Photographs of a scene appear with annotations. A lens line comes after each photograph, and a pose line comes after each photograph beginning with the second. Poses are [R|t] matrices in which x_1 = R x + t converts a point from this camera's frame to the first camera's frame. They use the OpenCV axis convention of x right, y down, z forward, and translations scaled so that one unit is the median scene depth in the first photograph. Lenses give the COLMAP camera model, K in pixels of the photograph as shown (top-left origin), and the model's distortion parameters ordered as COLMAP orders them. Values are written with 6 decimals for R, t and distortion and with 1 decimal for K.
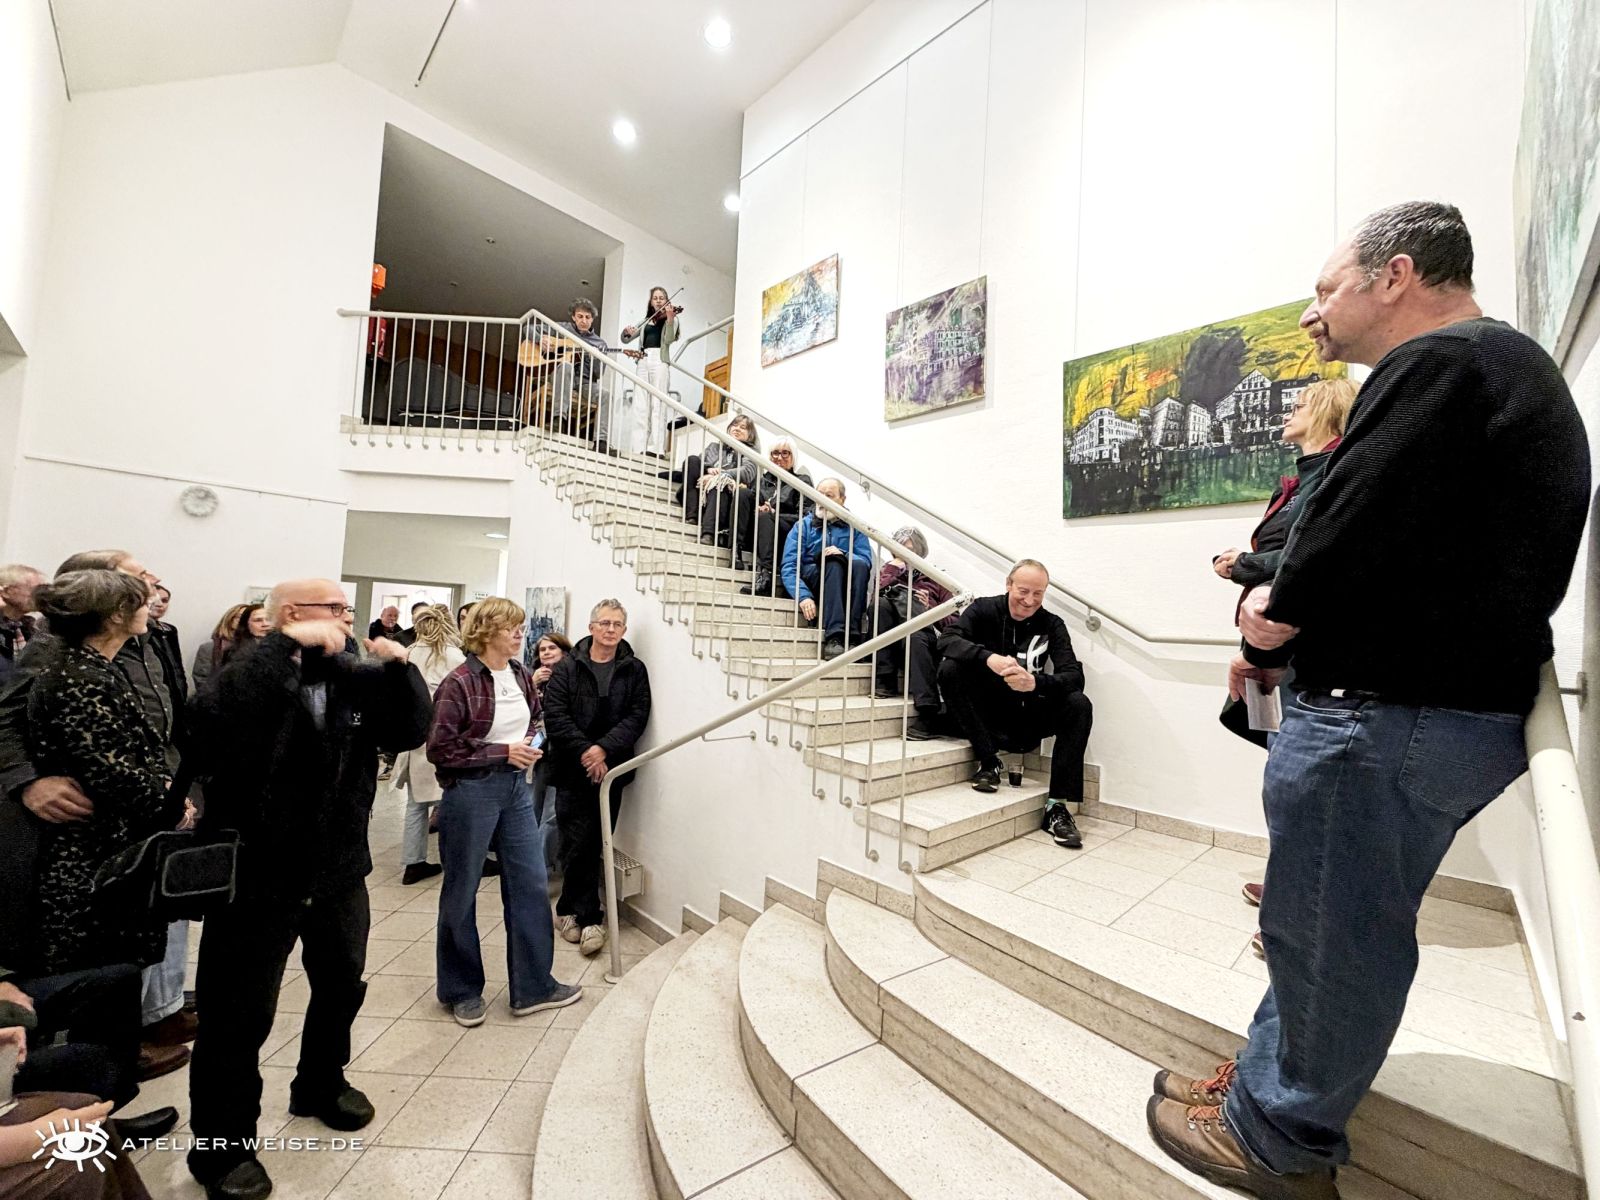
lens RADIAL K [[638.6, 0, 796.2], [0, 638.6, 597.9], [0, 0, 1]] dist [0.002192, -0.000138]
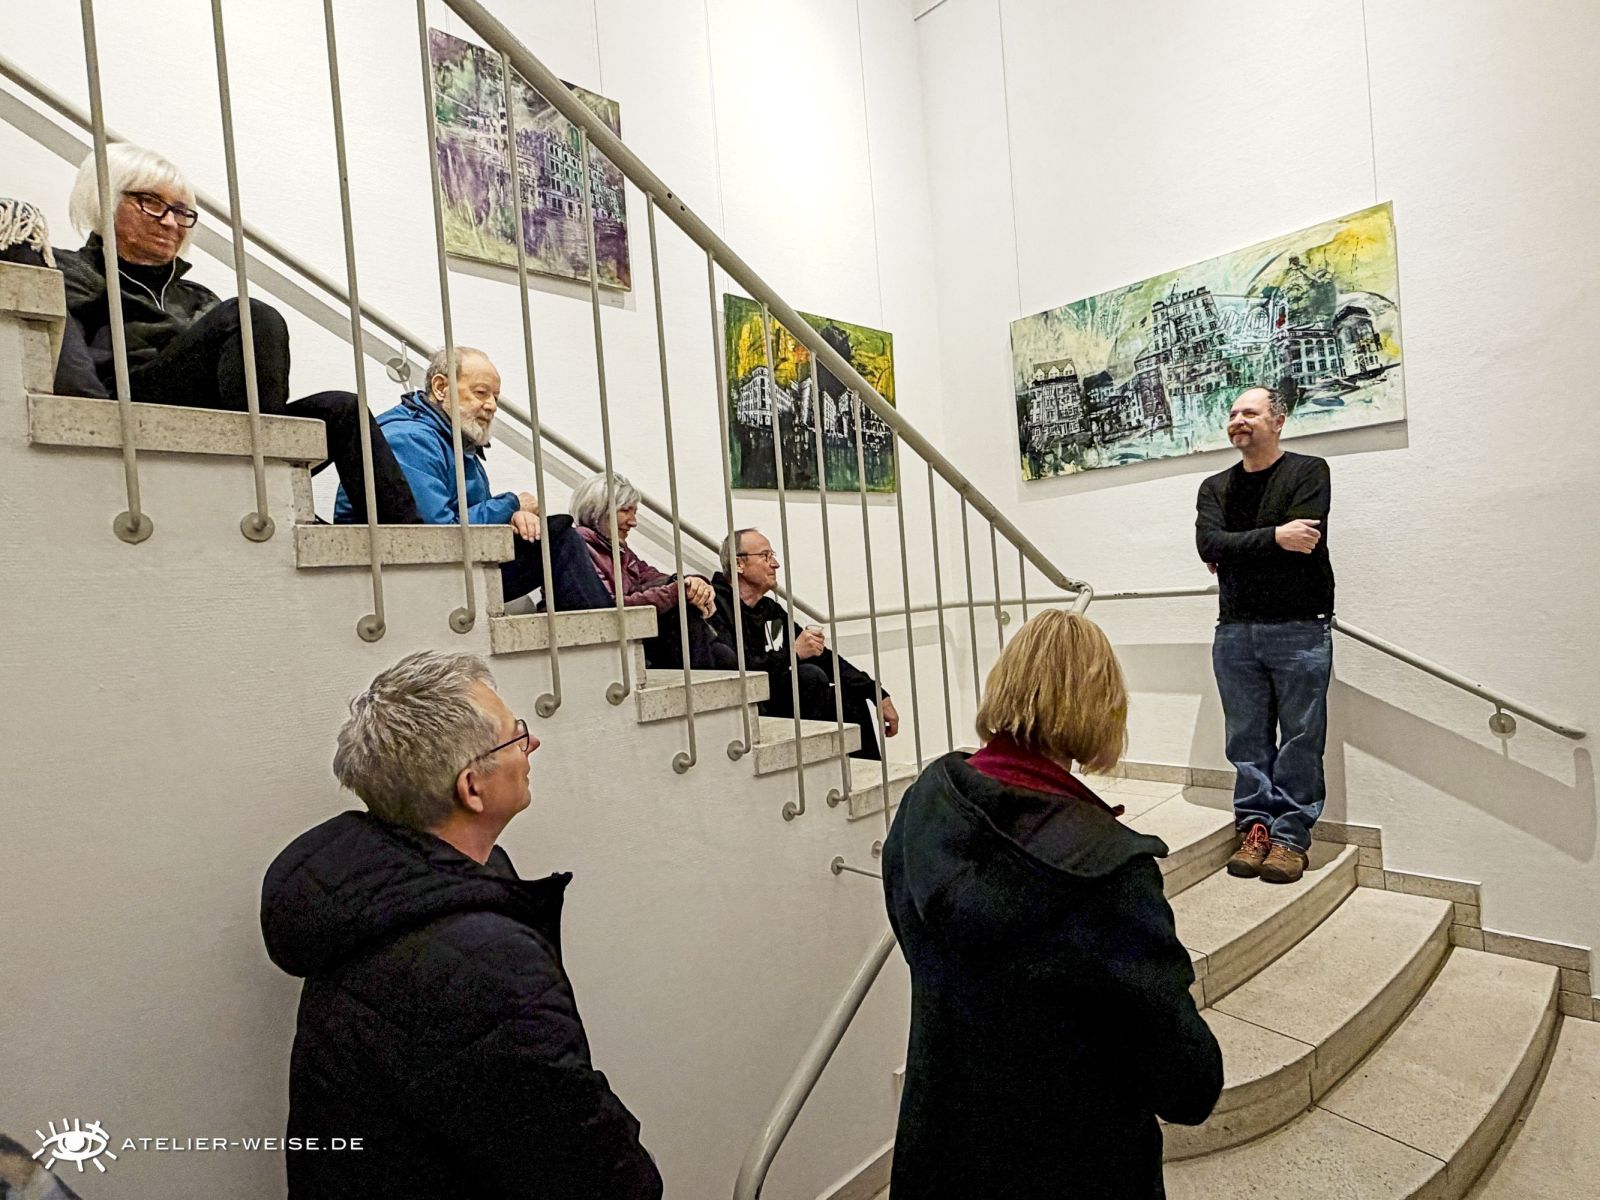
lens RADIAL K [[852.4, 0, 800.0], [0, 852.4, 600.0], [0, 0, 1]] dist [0.002533, -0.002091]
pose [[0.004805, -0.064099, 0.997932, -0.750485], [0.027106, 0.997585, 0.063946, -0.052455], [-0.999621, 0.026743, 0.006531, 0.998282]]
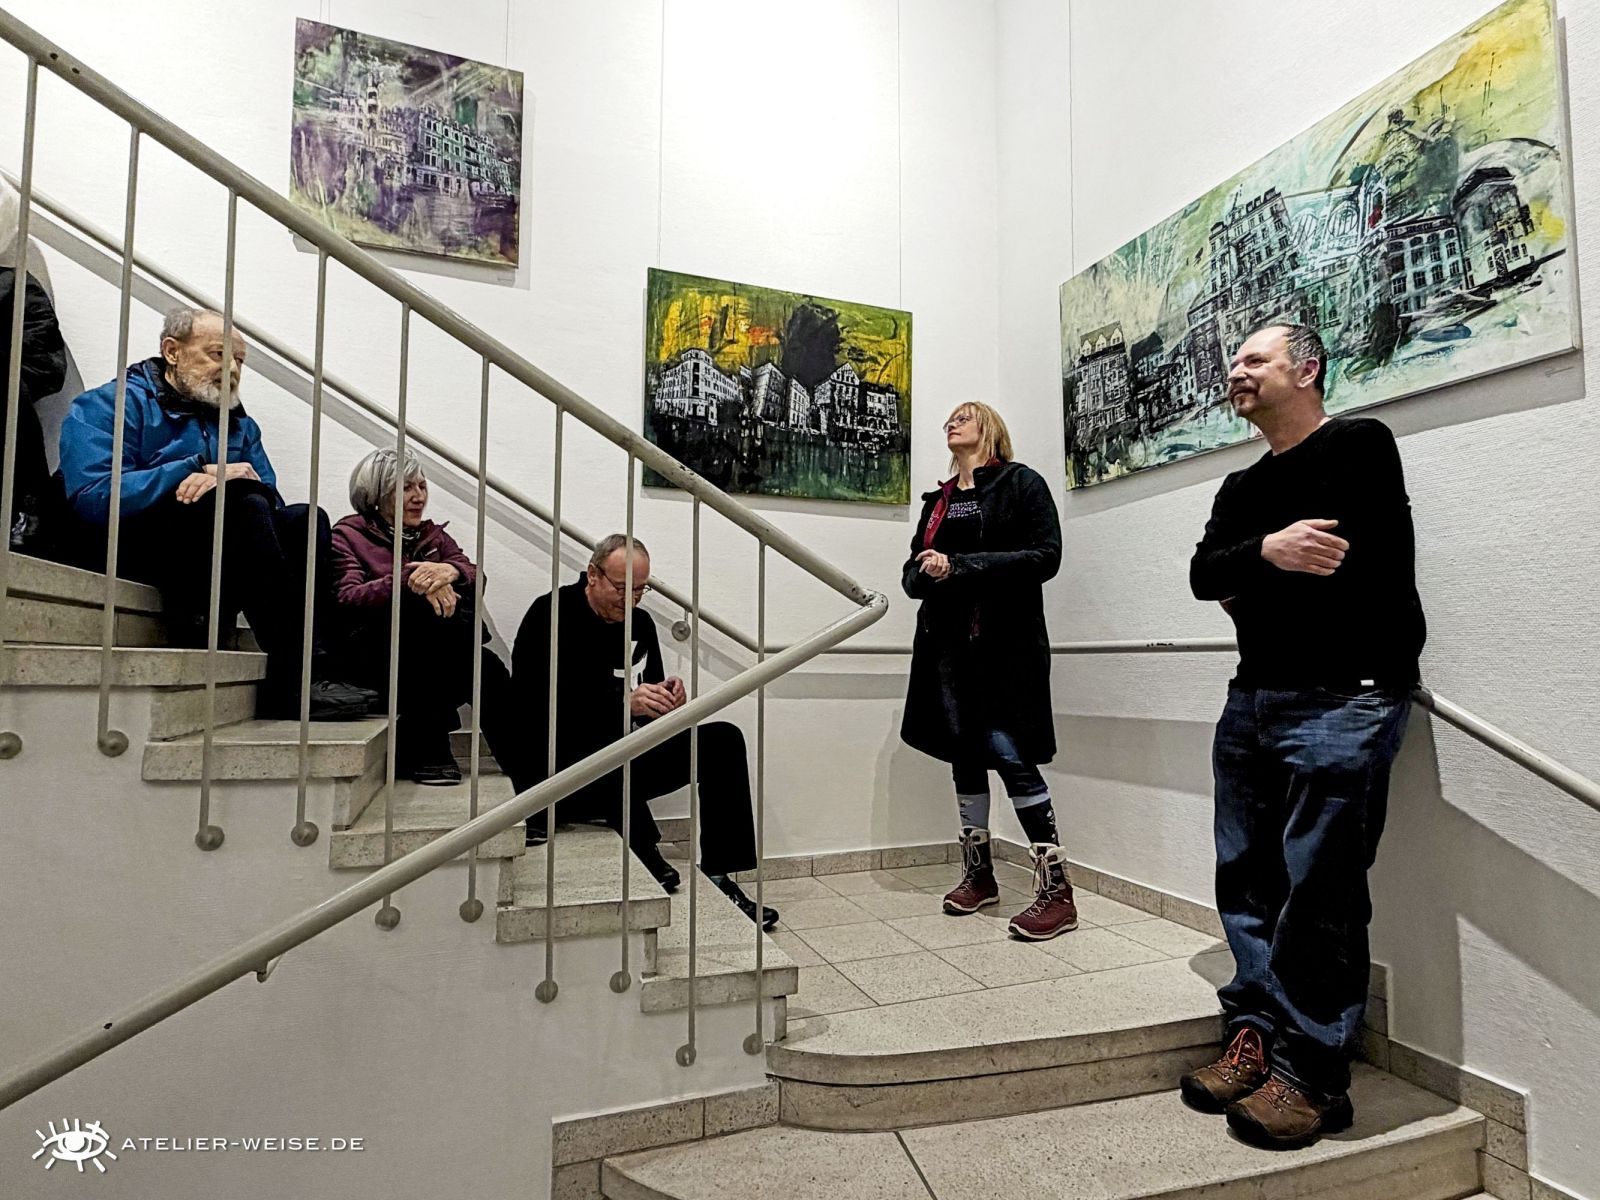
lens RADIAL K [[852.4, 0, 800.0], [0, 852.4, 600.0], [0, 0, 1]] dist [0.002533, -0.002091]
pose [[0.400384, 0.017709, 0.916176, -0.422145], [-0.030694, 0.999511, -0.005906, 0.005415], [-0.915833, -0.025756, 0.400732, 0.495781]]
